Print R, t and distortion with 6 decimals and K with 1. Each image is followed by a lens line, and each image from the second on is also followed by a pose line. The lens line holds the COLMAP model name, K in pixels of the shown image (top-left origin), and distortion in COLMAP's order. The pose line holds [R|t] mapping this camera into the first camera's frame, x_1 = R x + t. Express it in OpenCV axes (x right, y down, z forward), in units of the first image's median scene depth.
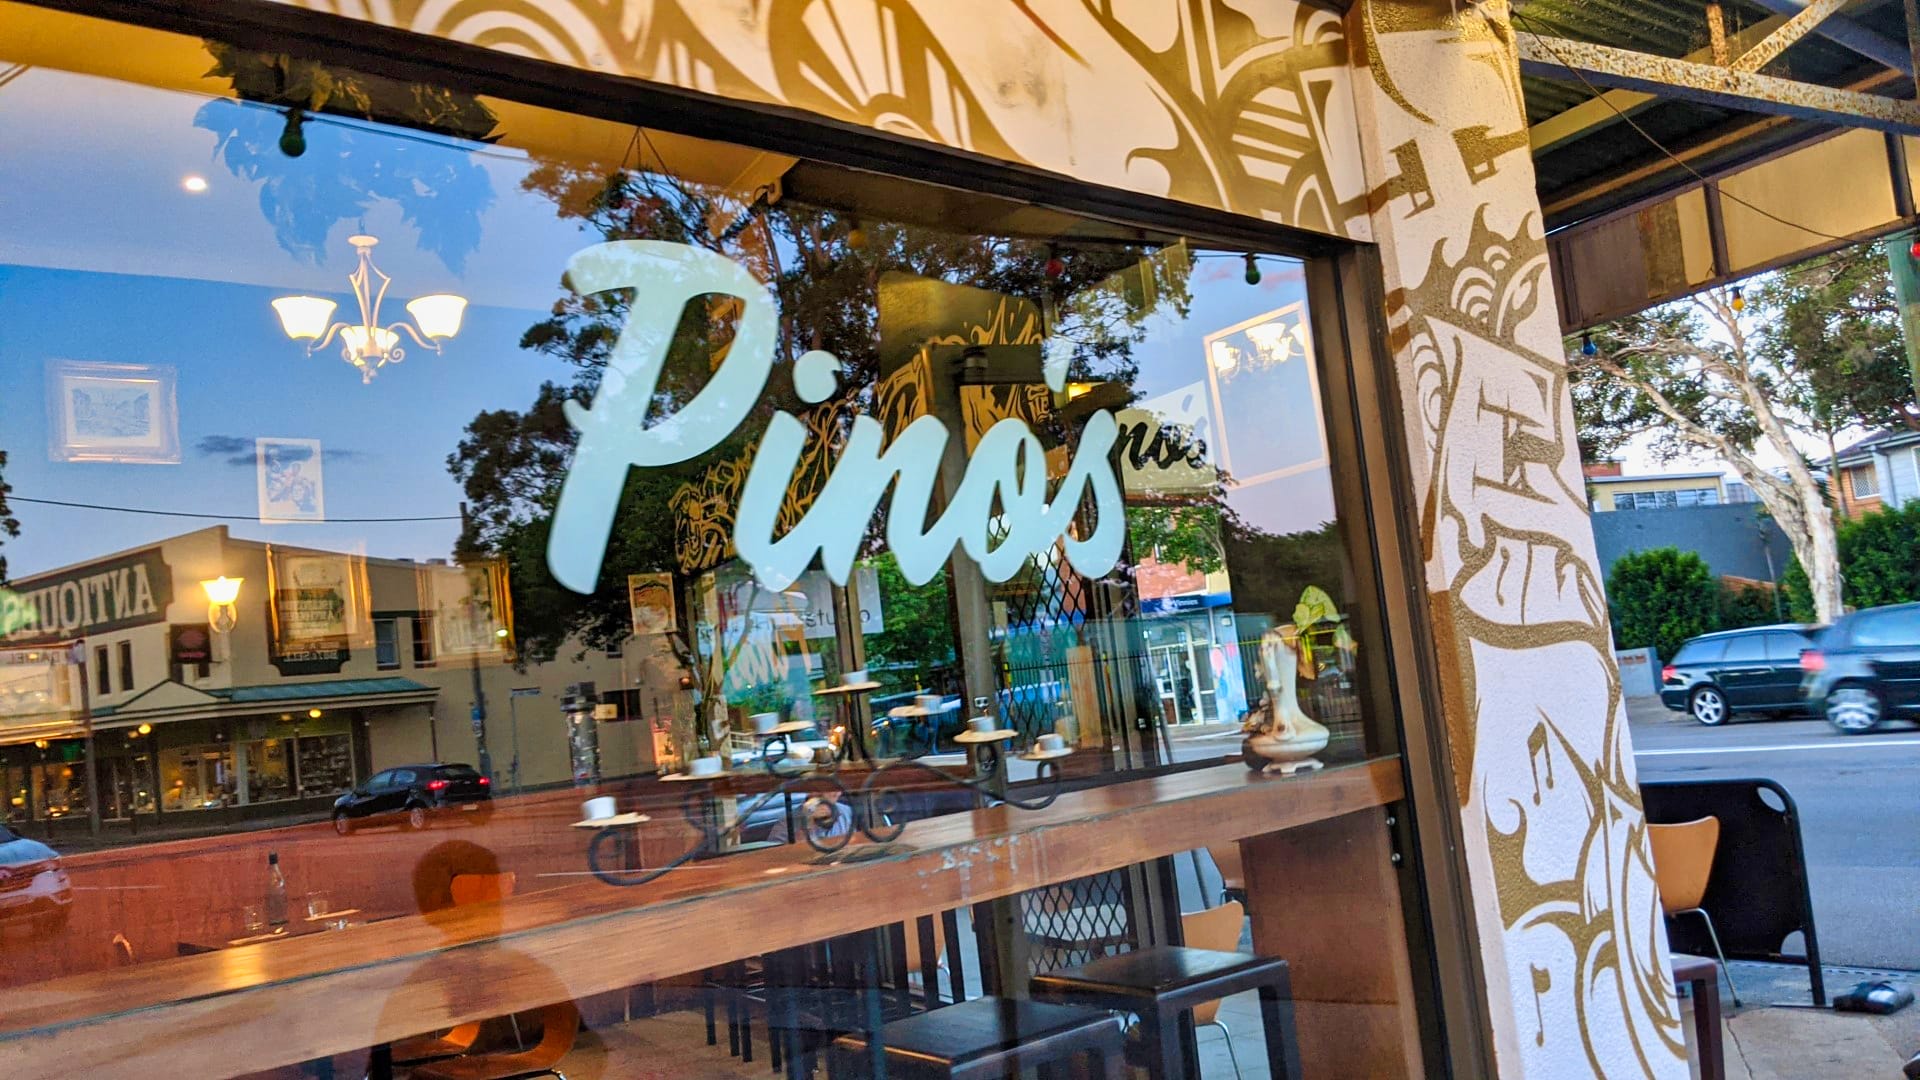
lens RADIAL K [[1578.1, 0, 958.3], [0, 1578.1, 541.6], [0, 0, 1]] dist [0.004591, 0.000633]
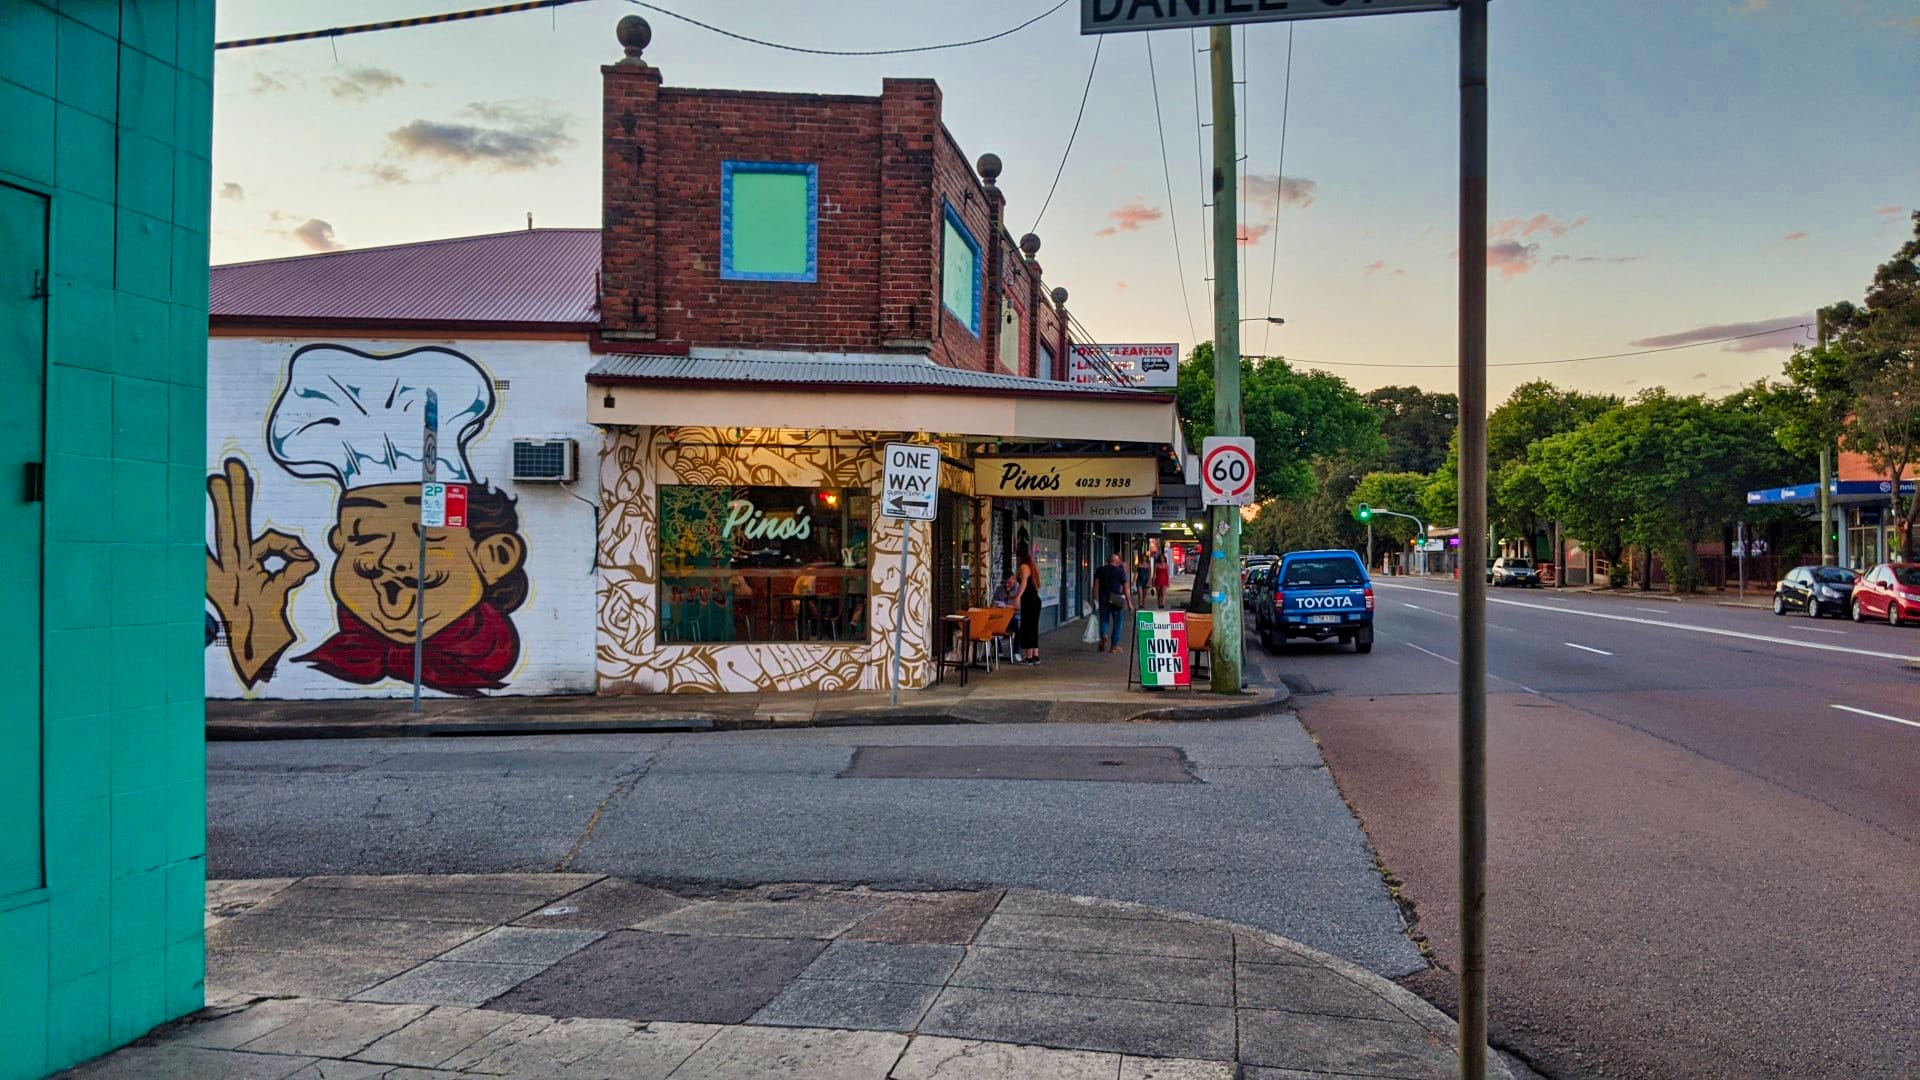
lens RADIAL K [[1578.1, 0, 959.7], [0, 1578.1, 541.6], [0, 0, 1]] dist [0.004591, 0.000633]
pose [[0.813230, 0.105335, -0.572331, 5.458736], [-0.032483, 0.990165, 0.136079, -1.103846], [0.581036, -0.092073, 0.808653, -5.078167]]
